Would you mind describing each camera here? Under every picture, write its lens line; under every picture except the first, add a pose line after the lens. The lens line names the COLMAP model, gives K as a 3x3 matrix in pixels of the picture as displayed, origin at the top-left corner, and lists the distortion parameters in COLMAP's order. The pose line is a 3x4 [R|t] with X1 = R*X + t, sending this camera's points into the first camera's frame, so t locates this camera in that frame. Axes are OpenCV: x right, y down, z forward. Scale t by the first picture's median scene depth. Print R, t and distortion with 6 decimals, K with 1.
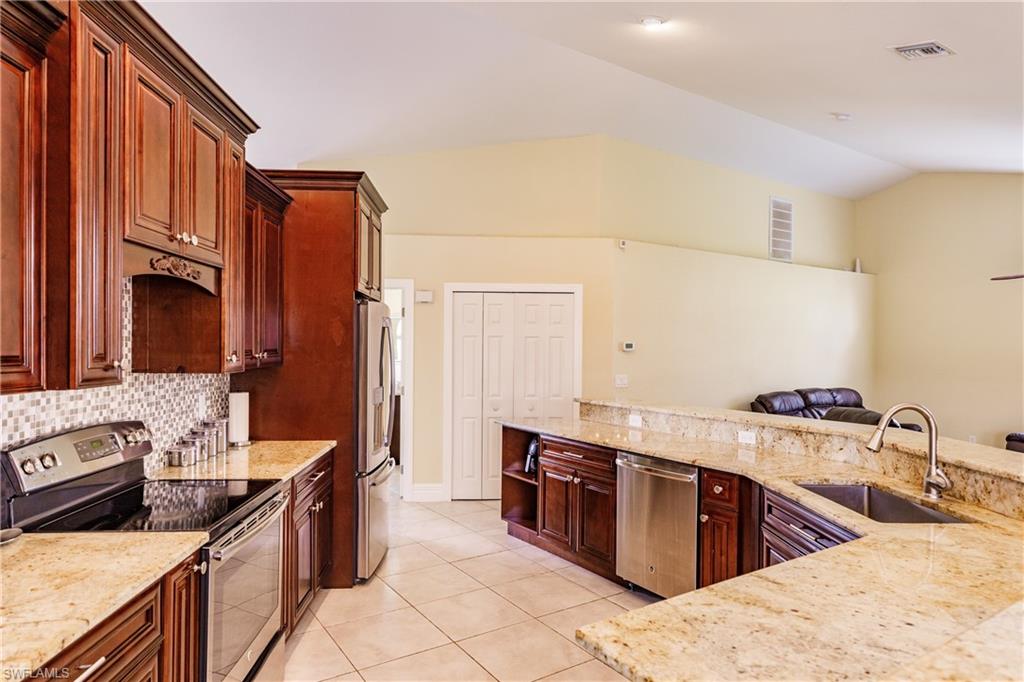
lens RADIAL K [[619.5, 0, 512.1], [0, 619.5, 346.8], [0, 0, 1]] dist [0.009319, 0.000196]
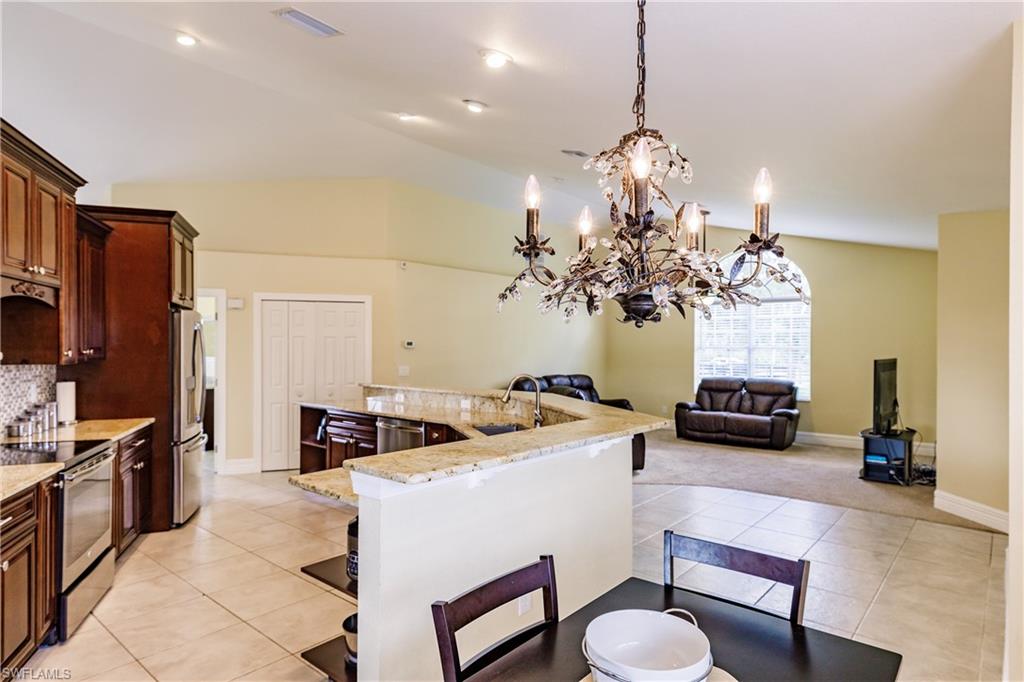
lens RADIAL K [[578.7, 0, 510.3], [0, 578.7, 348.1], [0, 0, 1]] dist [0.018017, -0.002718]
pose [[0.961665, -0.007372, 0.274126, 0.098513], [0.006232, 0.999968, 0.005030, 0.004484], [-0.274155, -0.003129, 0.961680, -0.372208]]
